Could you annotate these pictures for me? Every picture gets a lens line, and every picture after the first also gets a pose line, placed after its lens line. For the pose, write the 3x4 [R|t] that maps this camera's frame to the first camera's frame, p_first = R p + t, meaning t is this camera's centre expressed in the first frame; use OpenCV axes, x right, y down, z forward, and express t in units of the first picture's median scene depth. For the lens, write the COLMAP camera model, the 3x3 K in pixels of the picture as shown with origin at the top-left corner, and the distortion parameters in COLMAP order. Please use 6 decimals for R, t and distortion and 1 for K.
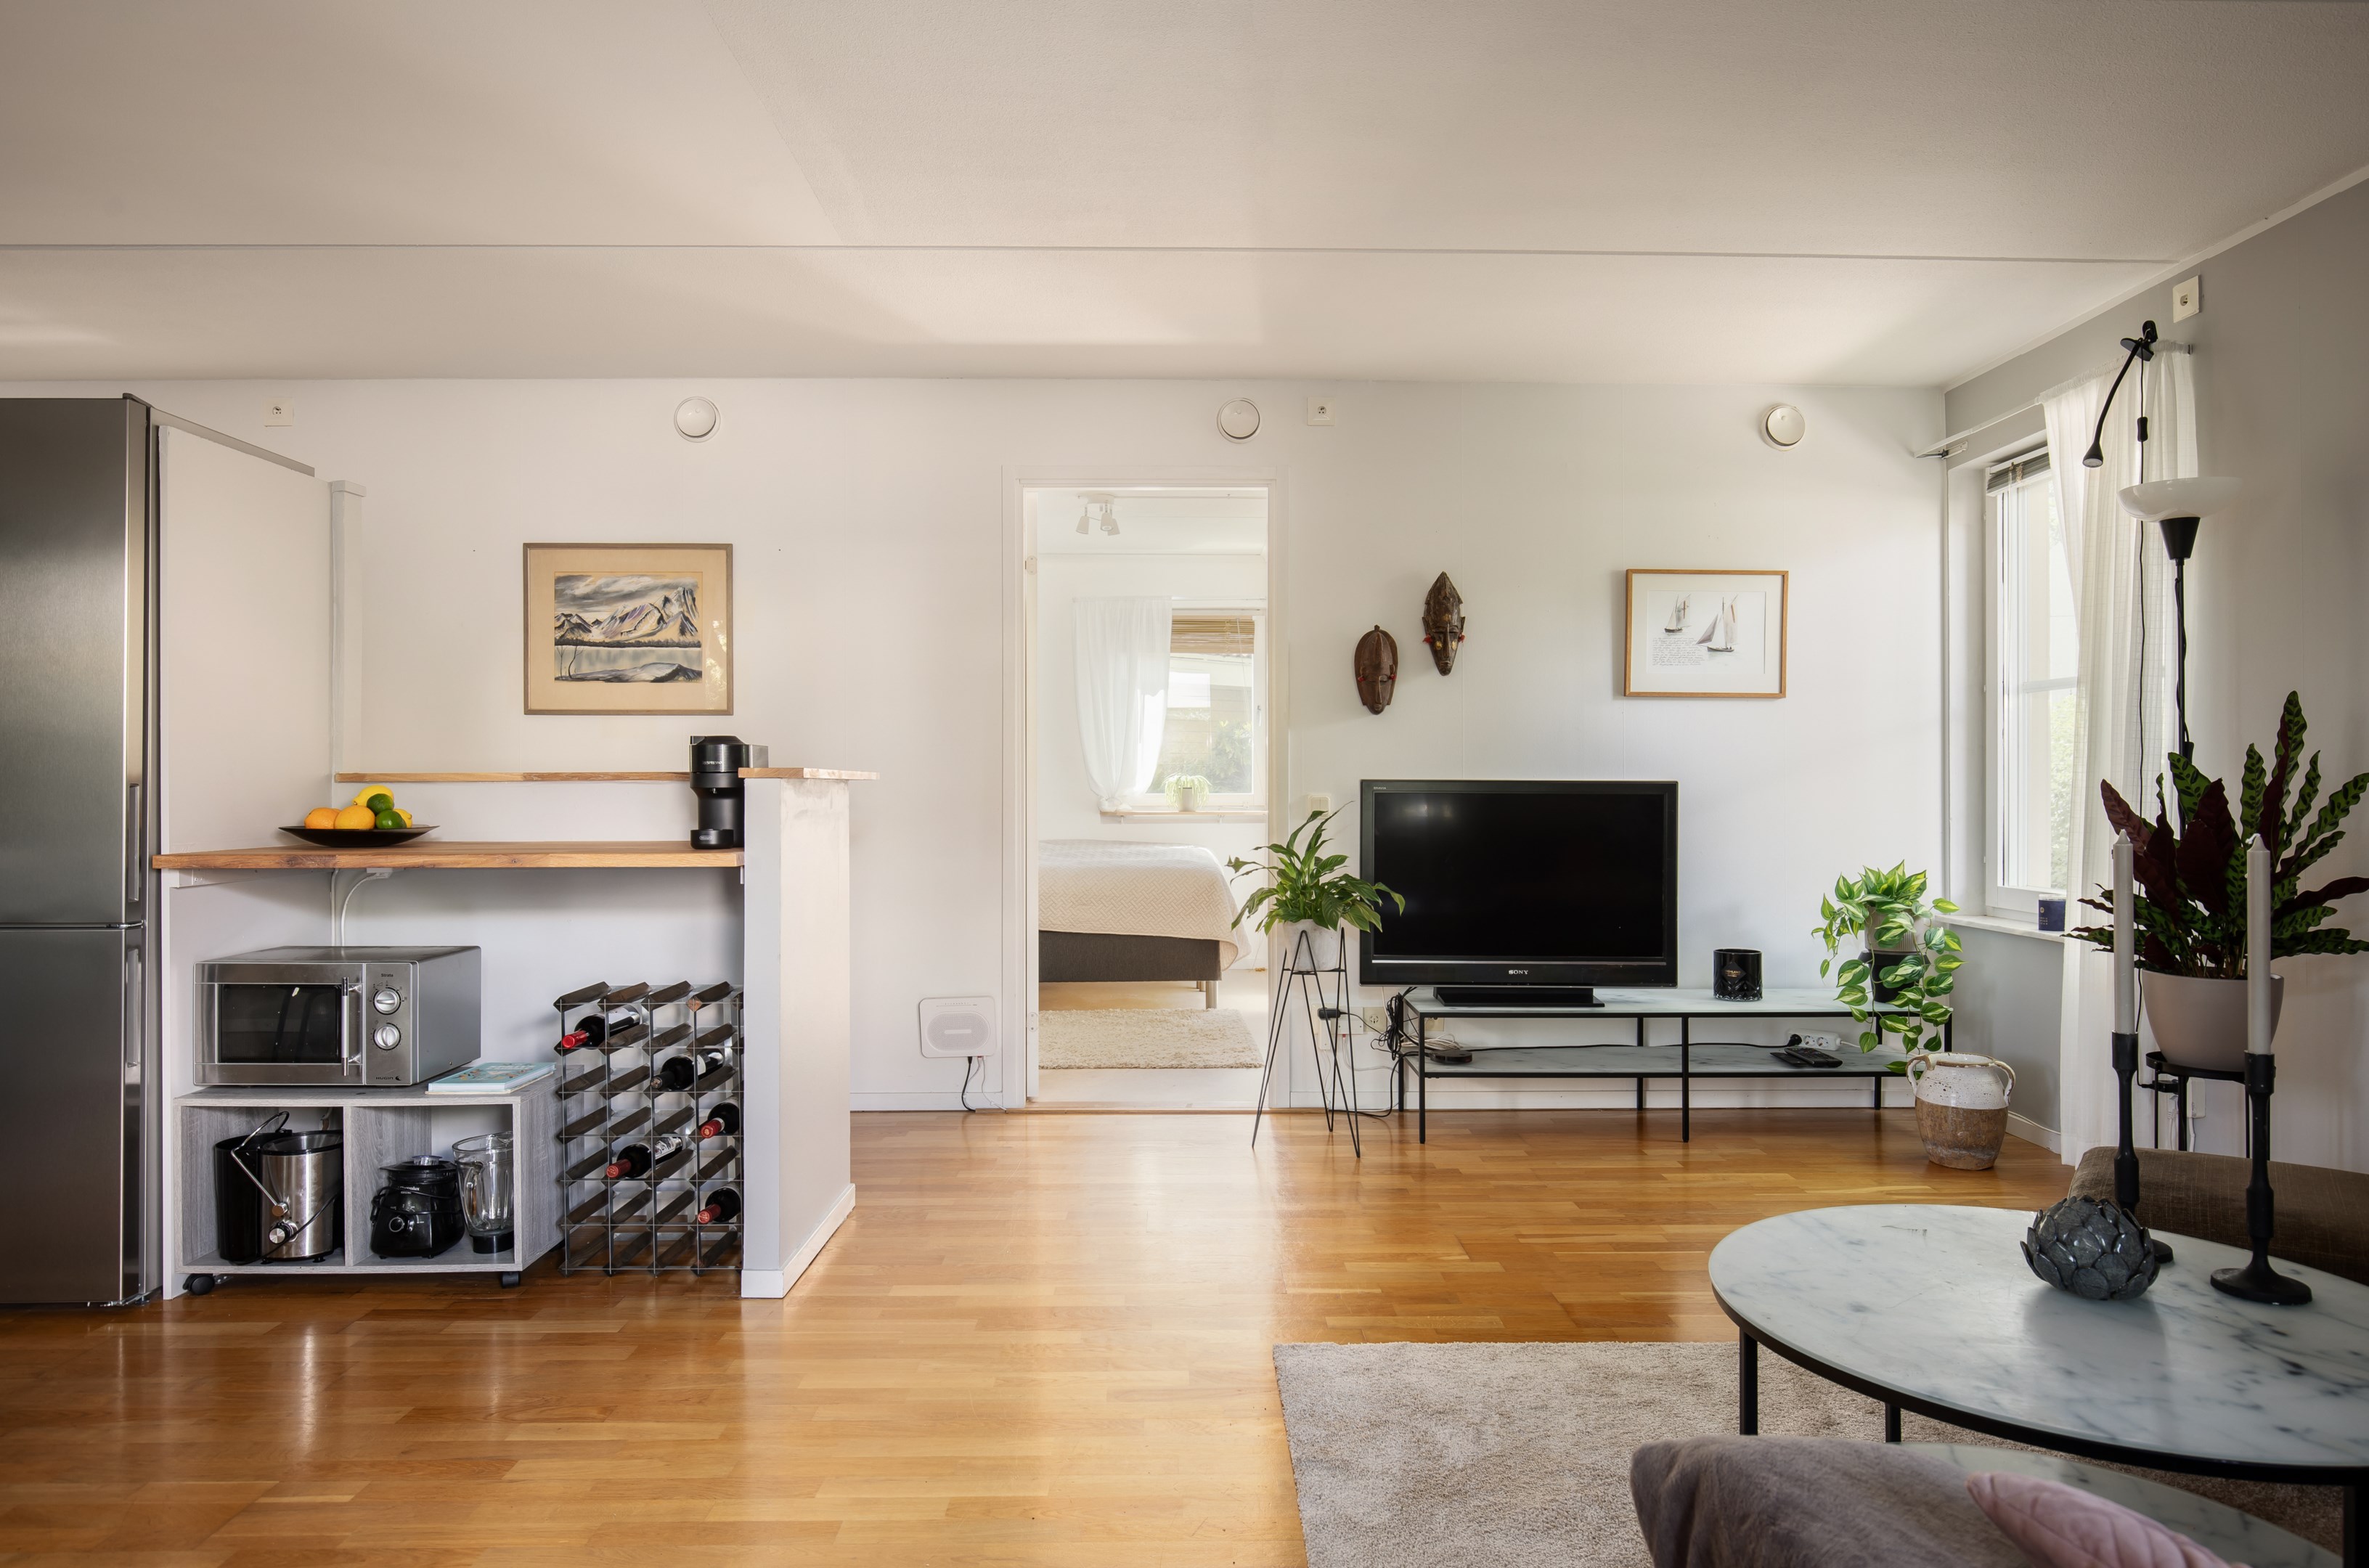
lens RADIAL K [[1443.8, 0, 1201.7], [0, 1443.8, 784.3], [0, 0, 1]] dist [-0.005989, 0.004370]
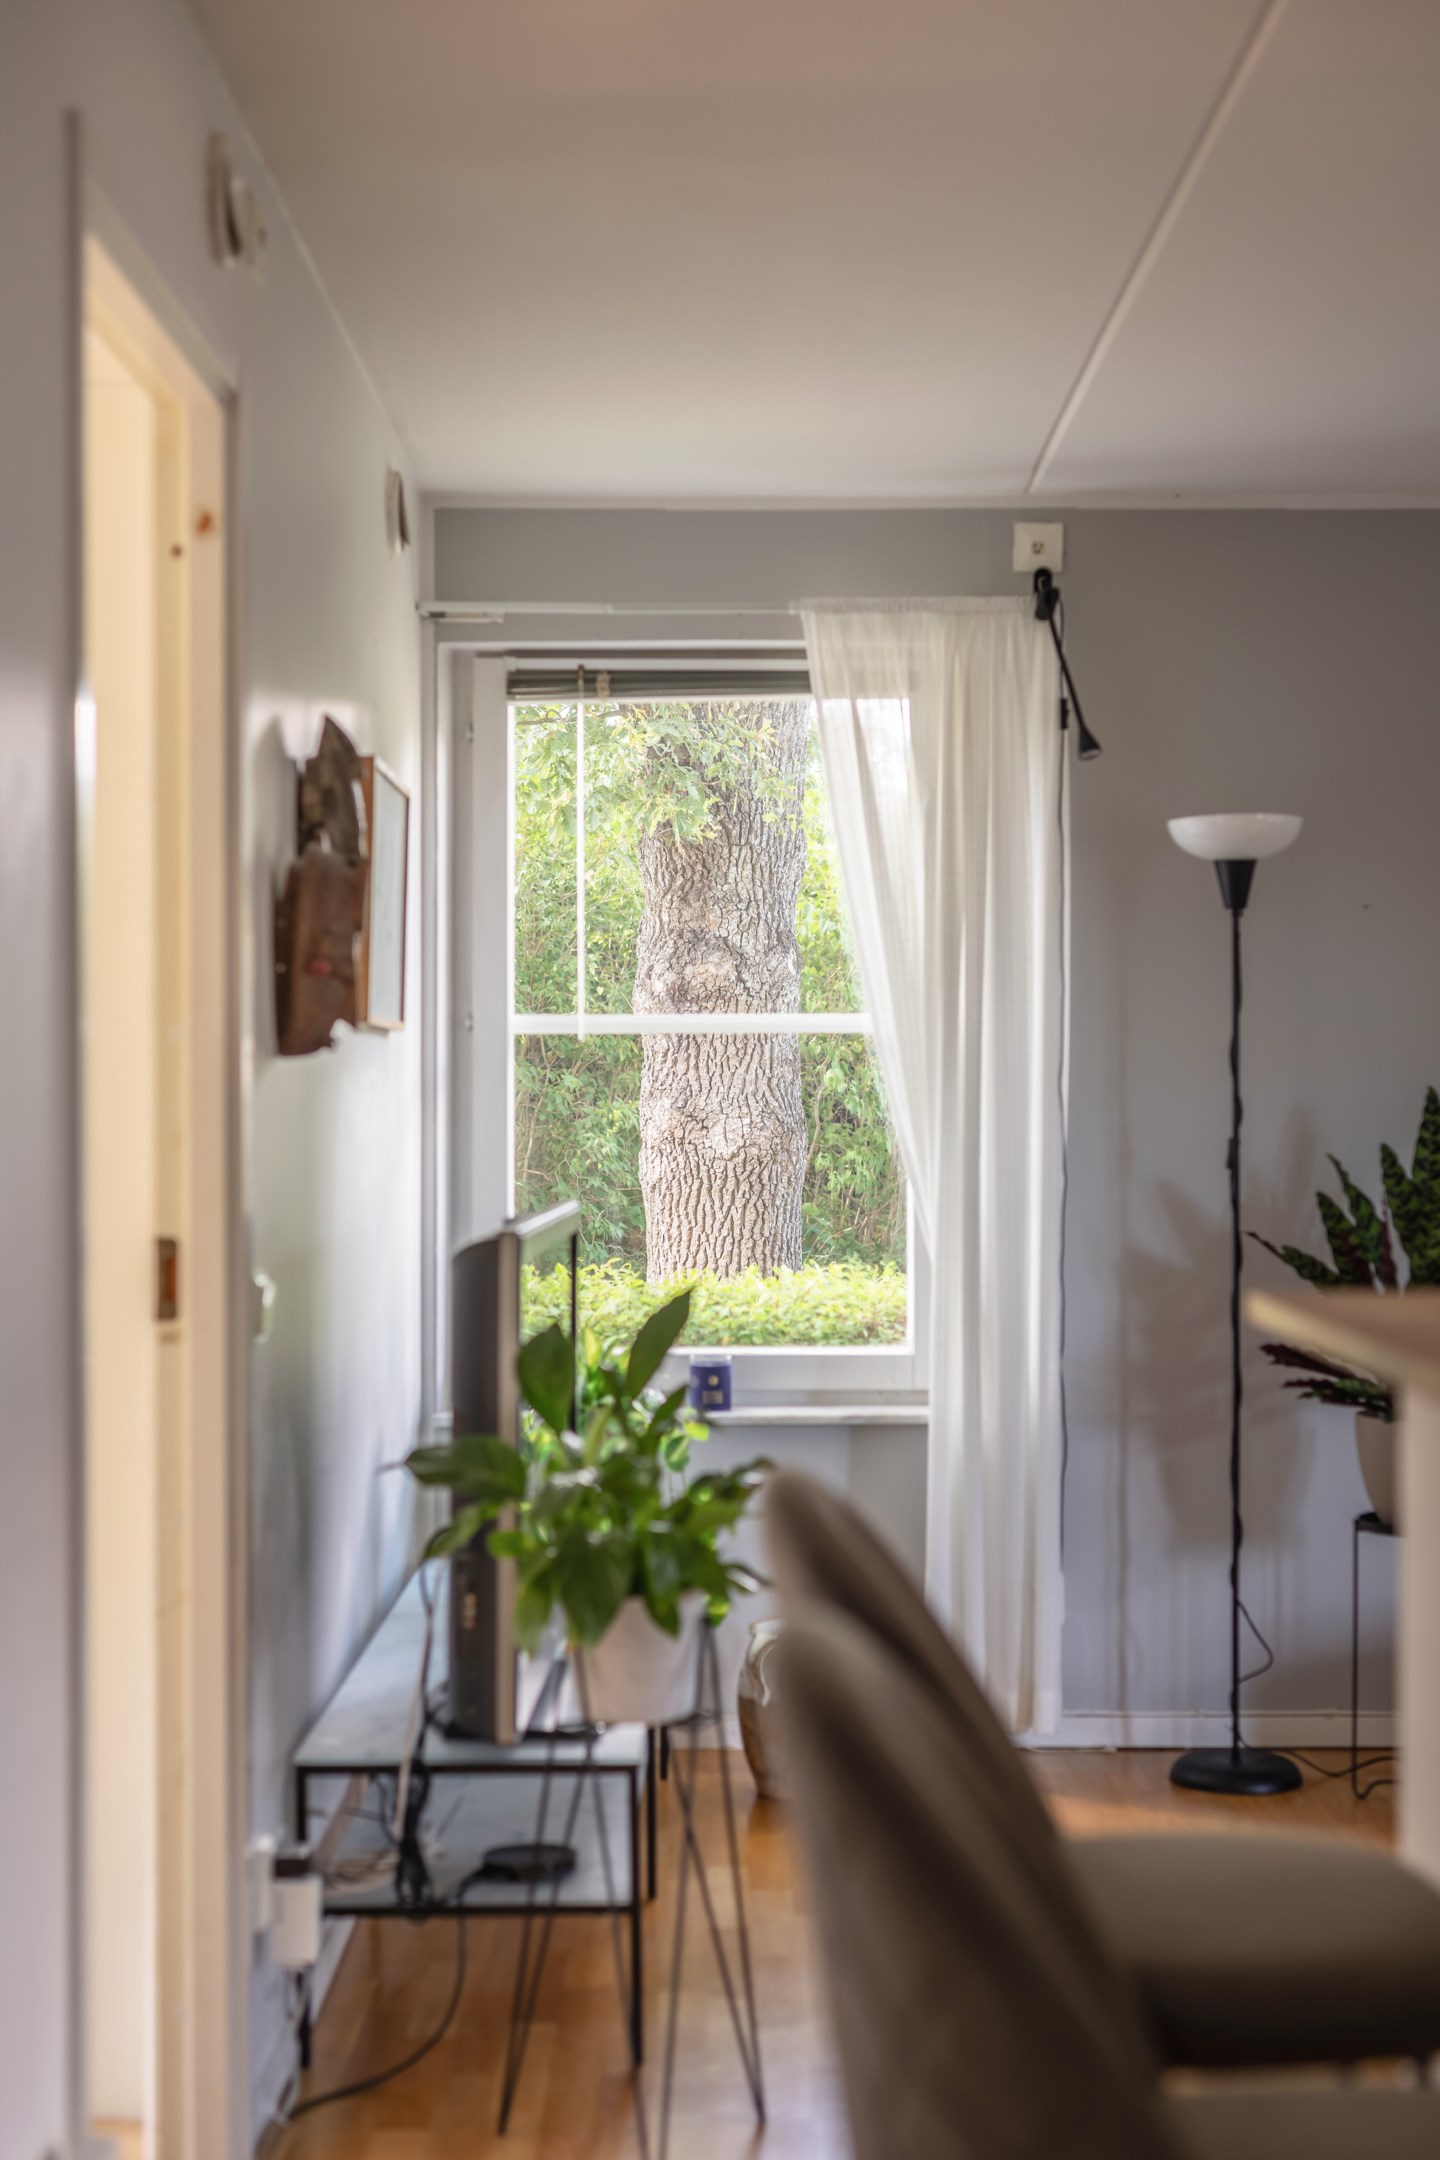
lens RADIAL K [[3018.2, 0, 710.7], [0, 3018.2, 1078.3], [0, 0, 1]] dist [0.009494, 0.000000]
pose [[0.026377, 0.009415, 0.999608, -0.966134], [-0.000844, 0.999956, -0.009396, -0.043939], [-0.999652, -0.000596, 0.026384, 1.199549]]
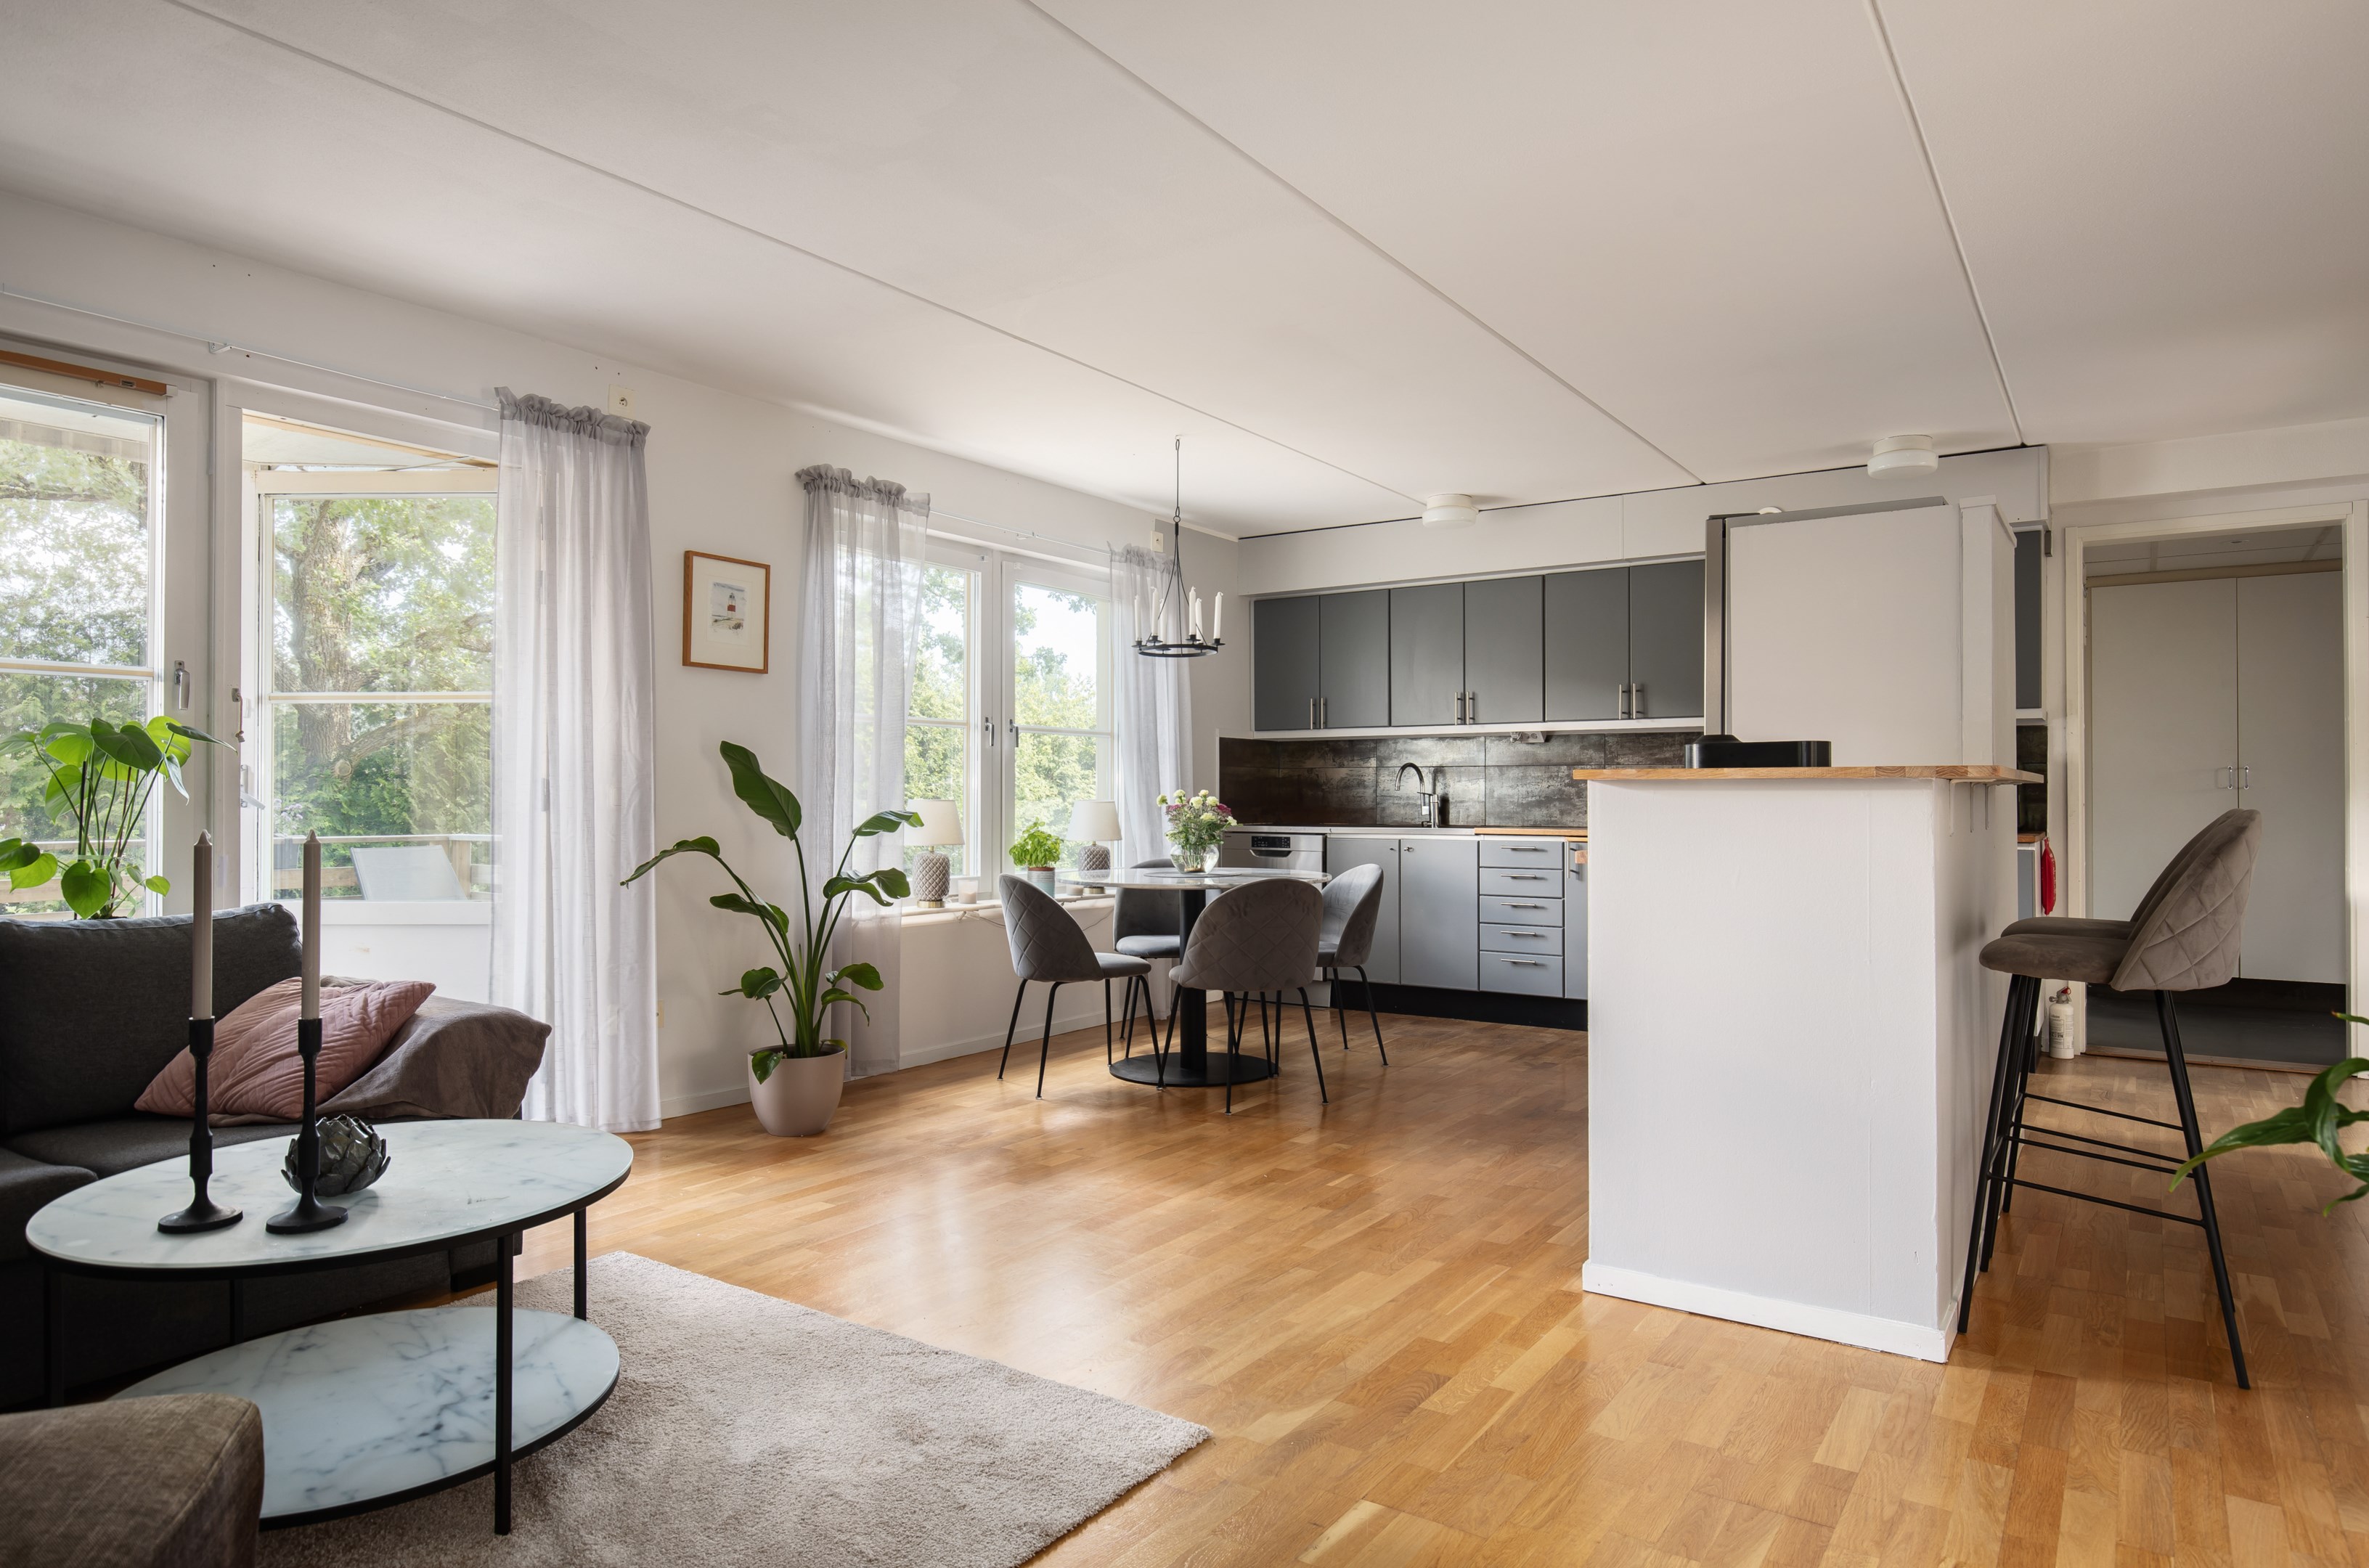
lens RADIAL K [[1408.2, 0, 1192.6], [0, 1408.2, 781.8], [0, 0, 1]] dist [-0.000909, -0.003665]
pose [[-0.568729, -0.006546, -0.822499, 0.600785], [0.002987, 0.999945, -0.010024, 0.006074], [0.822520, -0.008158, -0.568678, 1.172990]]
